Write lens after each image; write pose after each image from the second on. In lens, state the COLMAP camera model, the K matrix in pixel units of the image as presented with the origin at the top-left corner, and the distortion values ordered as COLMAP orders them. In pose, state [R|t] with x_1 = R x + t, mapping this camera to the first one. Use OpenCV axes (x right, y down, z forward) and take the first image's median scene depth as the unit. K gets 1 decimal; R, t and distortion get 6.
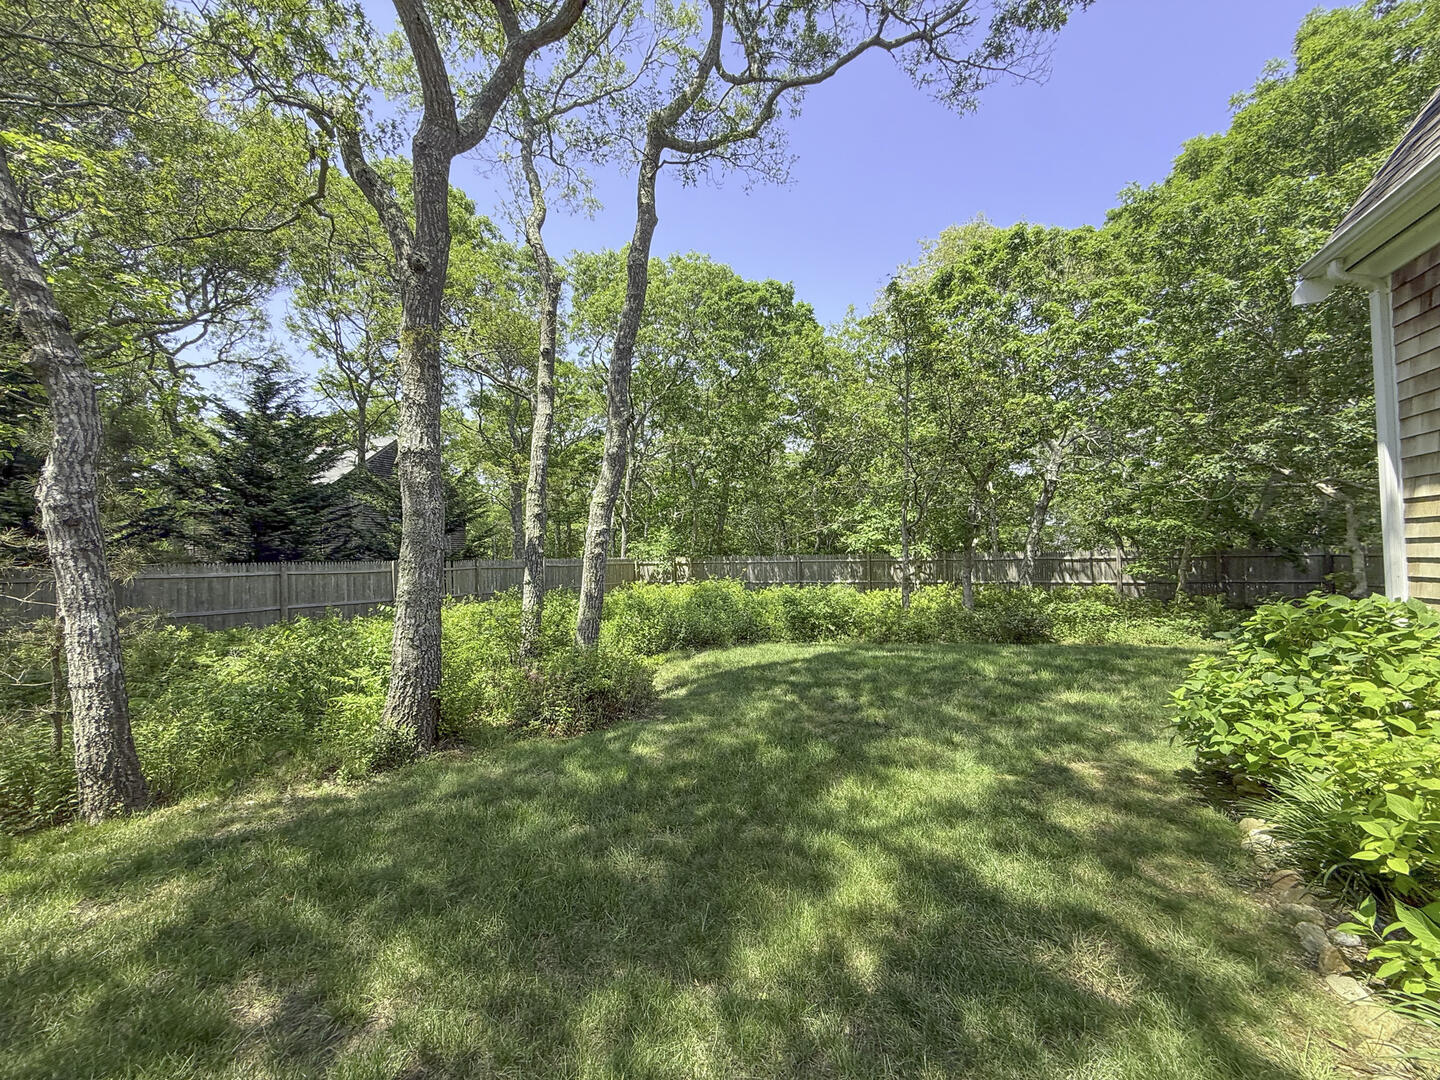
lens RADIAL K [[591.0, 0, 720.0], [0, 591.0, 540.0], [0, 0, 1]] dist [0.003765, 0.000685]
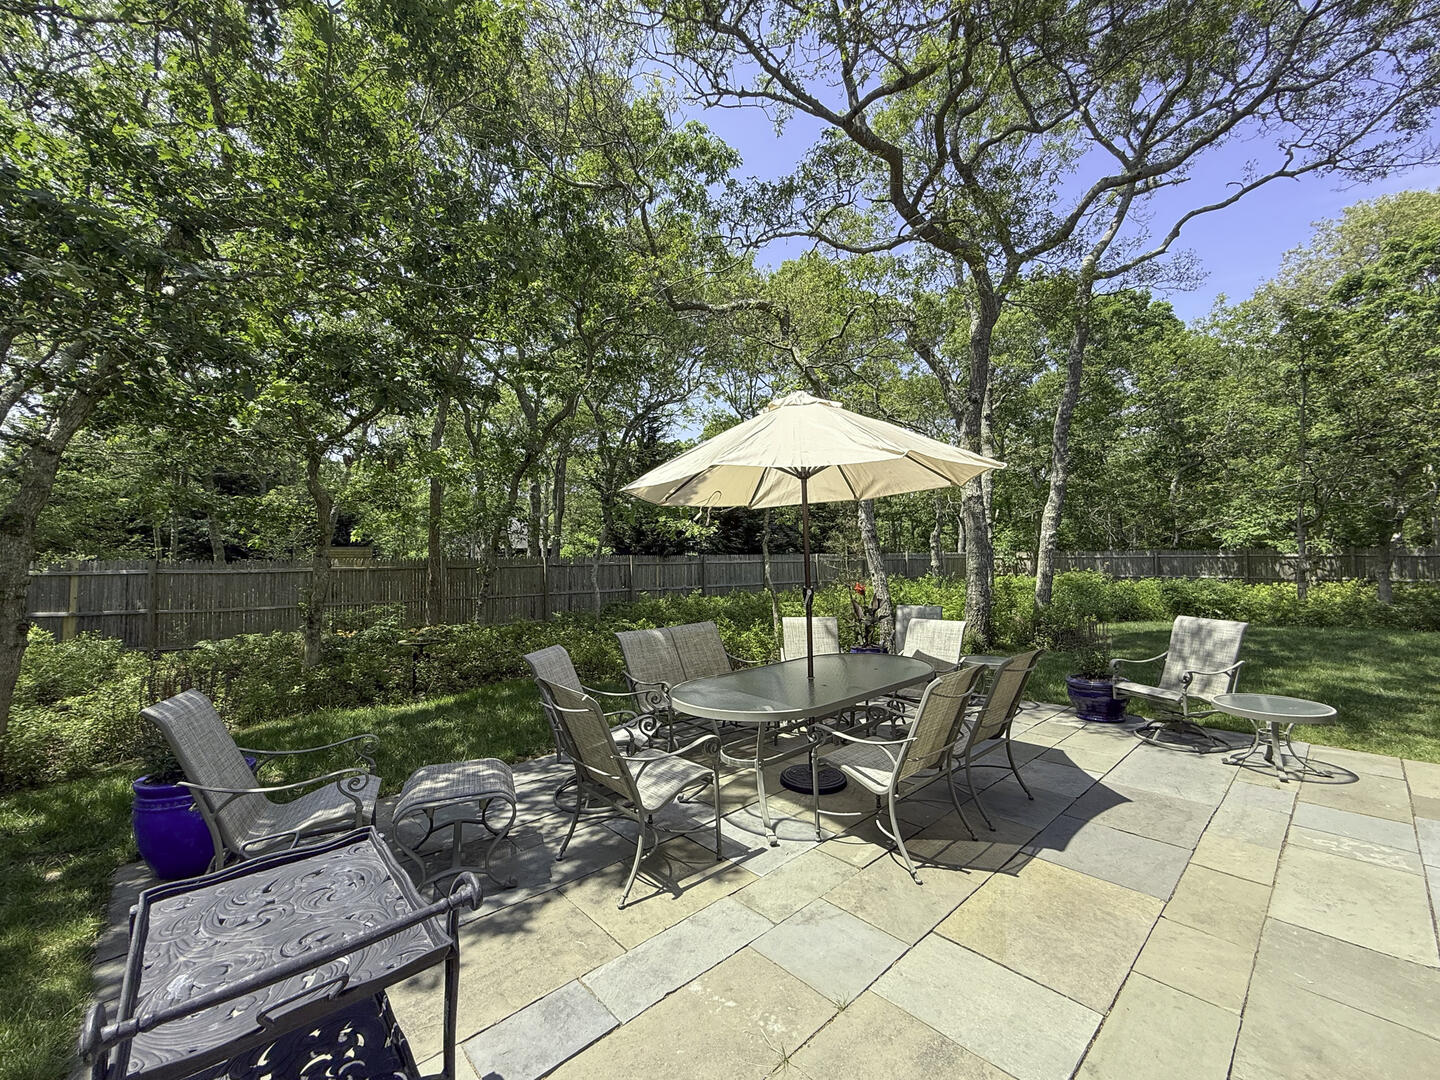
lens RADIAL K [[591.0, 0, 720.0], [0, 591.0, 540.0], [0, 0, 1]] dist [0.003765, 0.000685]
pose [[0.898027, -0.006917, -0.439886, -0.133492], [0.010154, 0.999936, 0.005006, -0.007653], [0.439823, -0.008962, 0.898040, -0.360051]]
